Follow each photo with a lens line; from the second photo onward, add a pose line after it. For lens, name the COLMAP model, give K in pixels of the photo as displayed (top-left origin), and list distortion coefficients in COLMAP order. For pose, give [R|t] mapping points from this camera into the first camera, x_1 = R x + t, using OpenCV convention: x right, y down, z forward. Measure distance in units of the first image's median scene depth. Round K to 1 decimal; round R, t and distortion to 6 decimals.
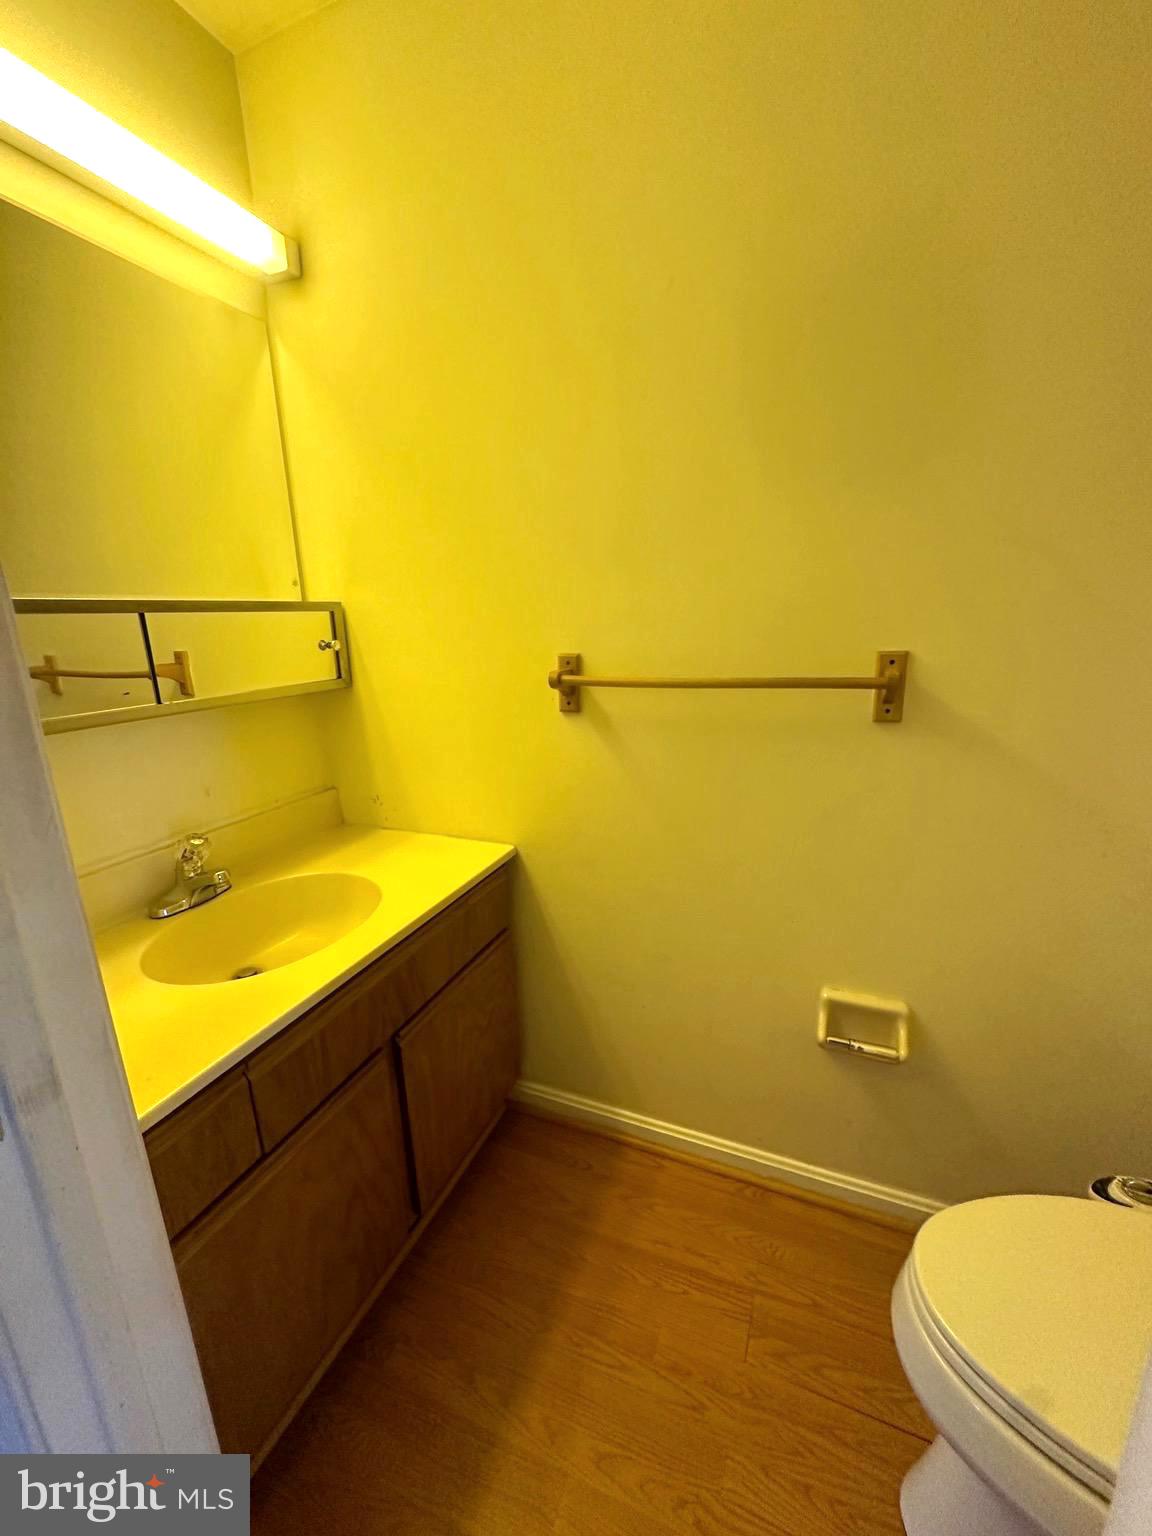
lens RADIAL K [[615.4, 0, 572.7], [0, 615.4, 765.8], [0, 0, 1]] dist [-0.000141, 0.000342]
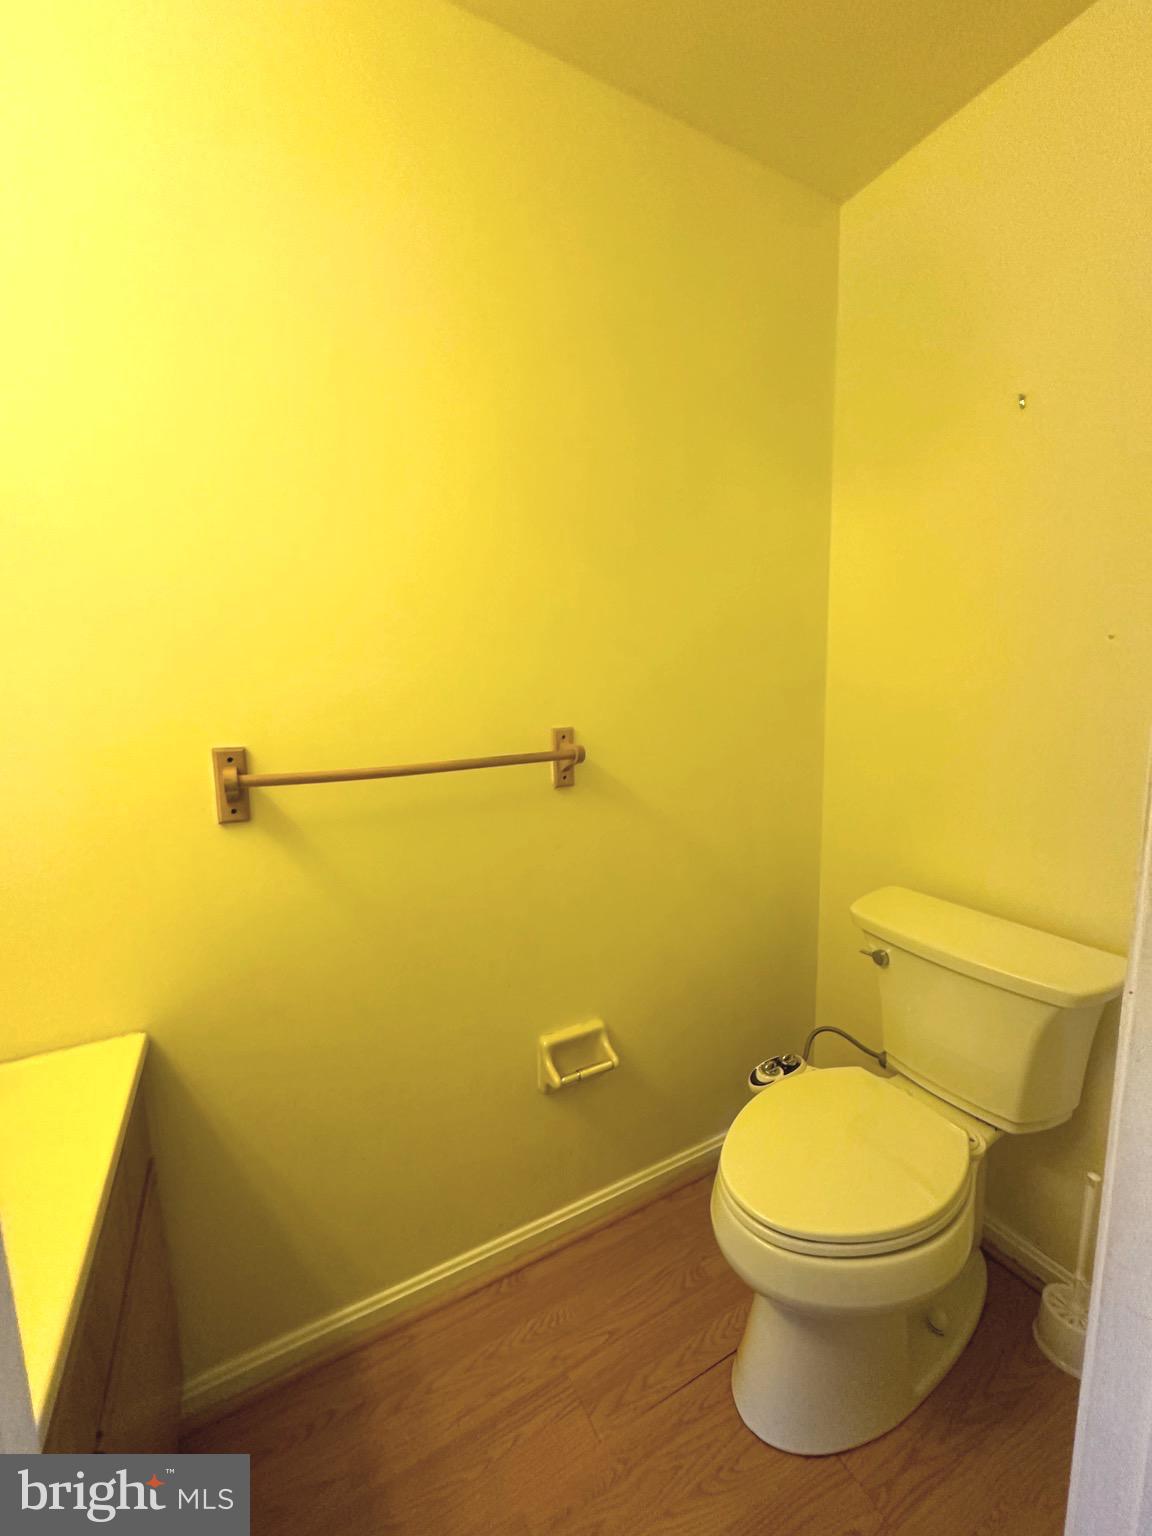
lens RADIAL K [[615.4, 0, 575.5], [0, 615.4, 769.3], [0, 0, 1]] dist [-0.000141, 0.000342]
pose [[0.630868, -0.087464, 0.770945, -0.352528], [0.184188, 0.982105, -0.039302, -0.047957], [-0.753711, 0.166793, 0.635688, 0.194144]]
